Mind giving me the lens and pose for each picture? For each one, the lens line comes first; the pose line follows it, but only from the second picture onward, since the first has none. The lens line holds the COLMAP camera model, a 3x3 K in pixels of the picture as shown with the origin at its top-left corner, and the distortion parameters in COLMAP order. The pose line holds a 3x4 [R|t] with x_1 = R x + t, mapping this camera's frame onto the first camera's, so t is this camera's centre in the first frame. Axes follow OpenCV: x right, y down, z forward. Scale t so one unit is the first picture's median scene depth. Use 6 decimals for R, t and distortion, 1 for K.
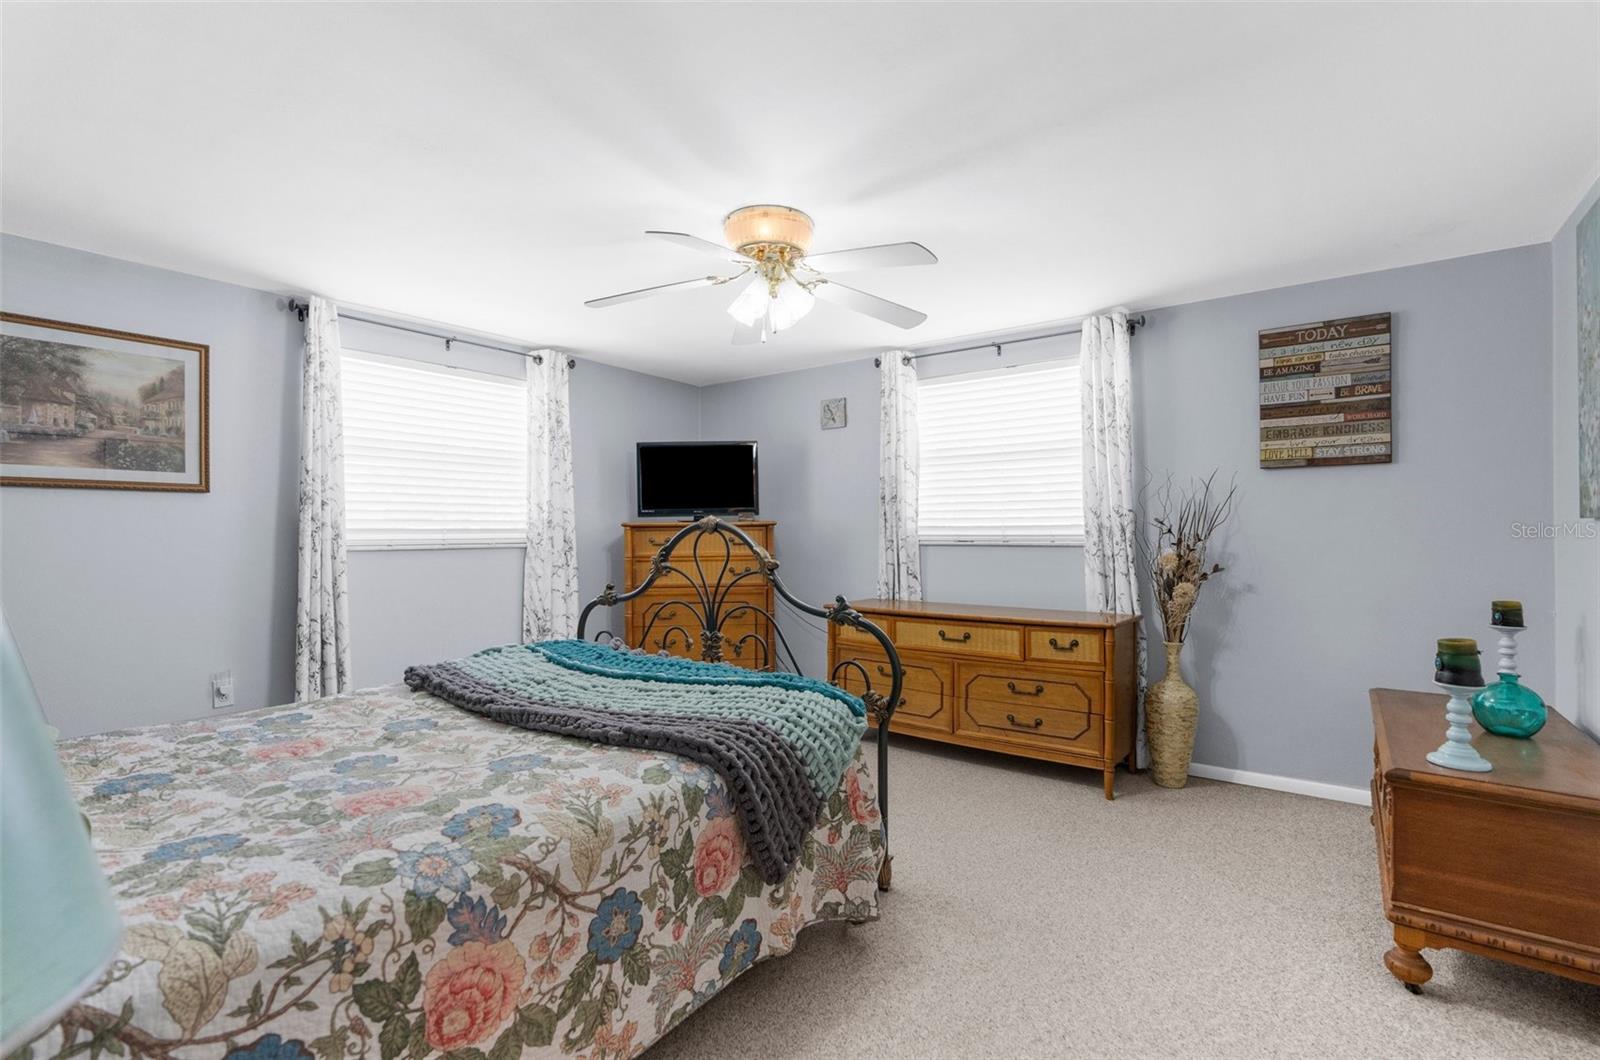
lens RADIAL K [[747.9, 0, 800.0], [0, 747.9, 530.0], [0, 0, 1]] dist [-0.016860, 0.007580]
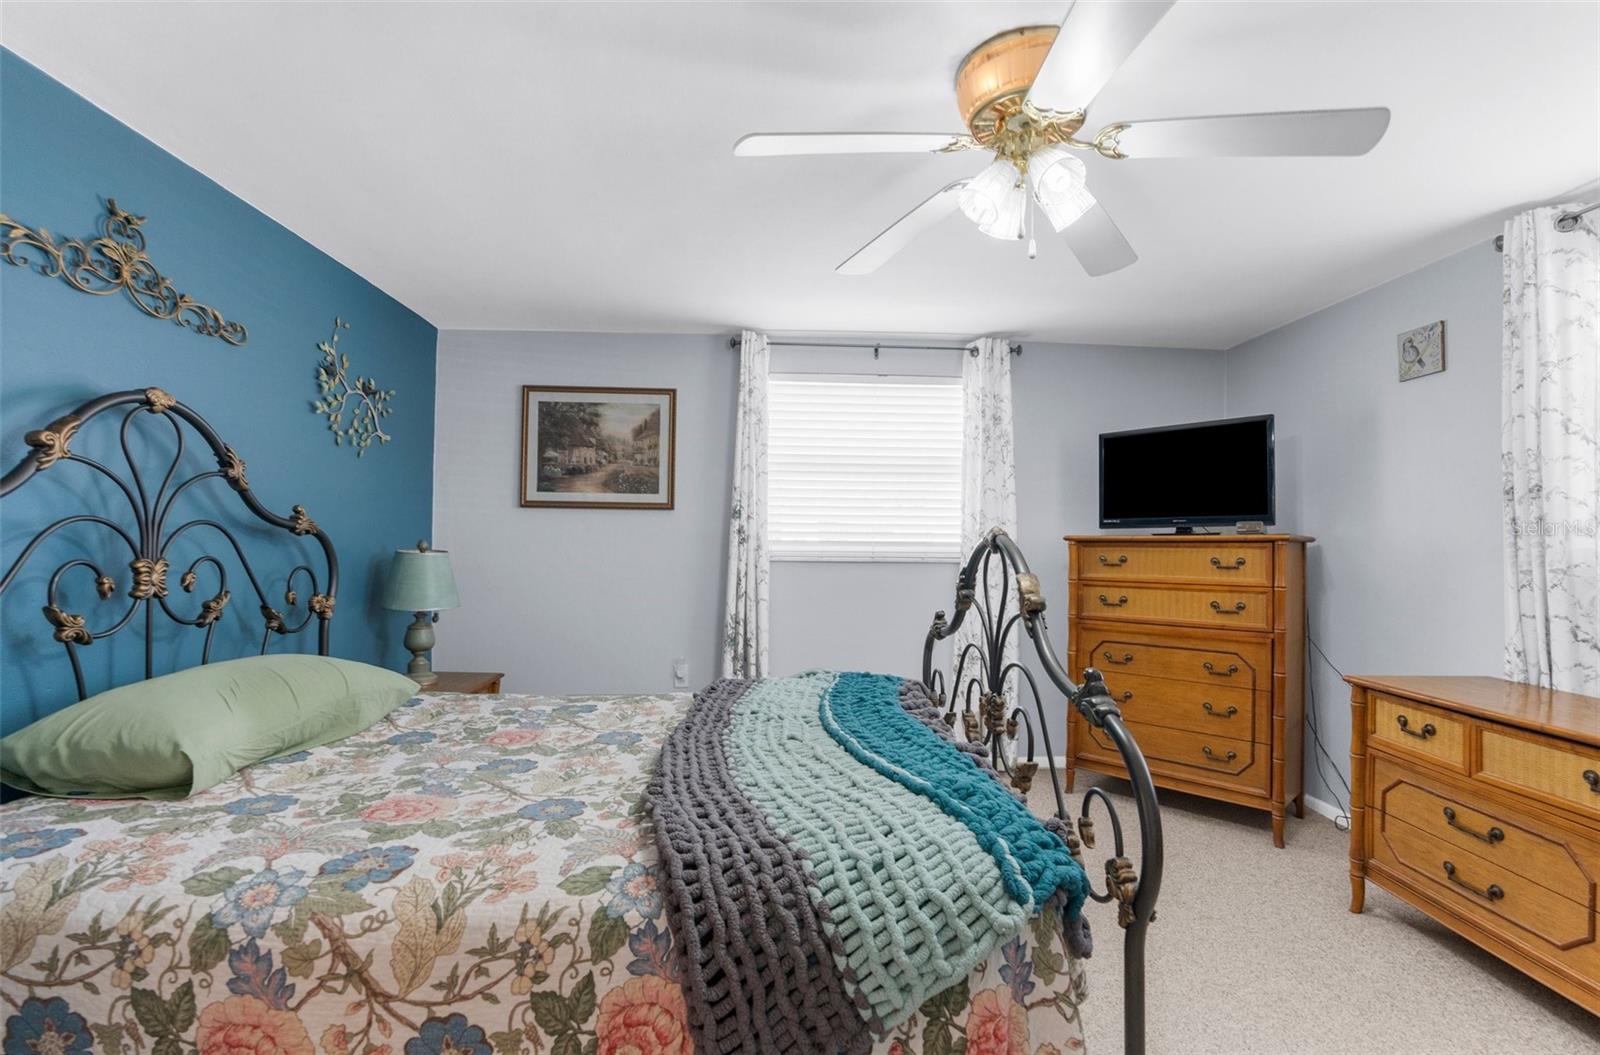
lens RADIAL K [[747.9, 0, 800.0], [0, 747.9, 527.5], [0, 0, 1]] dist [-0.016860, 0.007580]
pose [[0.632715, -0.003960, -0.774375, 0.435410], [-0.011887, 0.999819, -0.014826, -0.007835], [0.774294, 0.018586, 0.632553, 0.596437]]
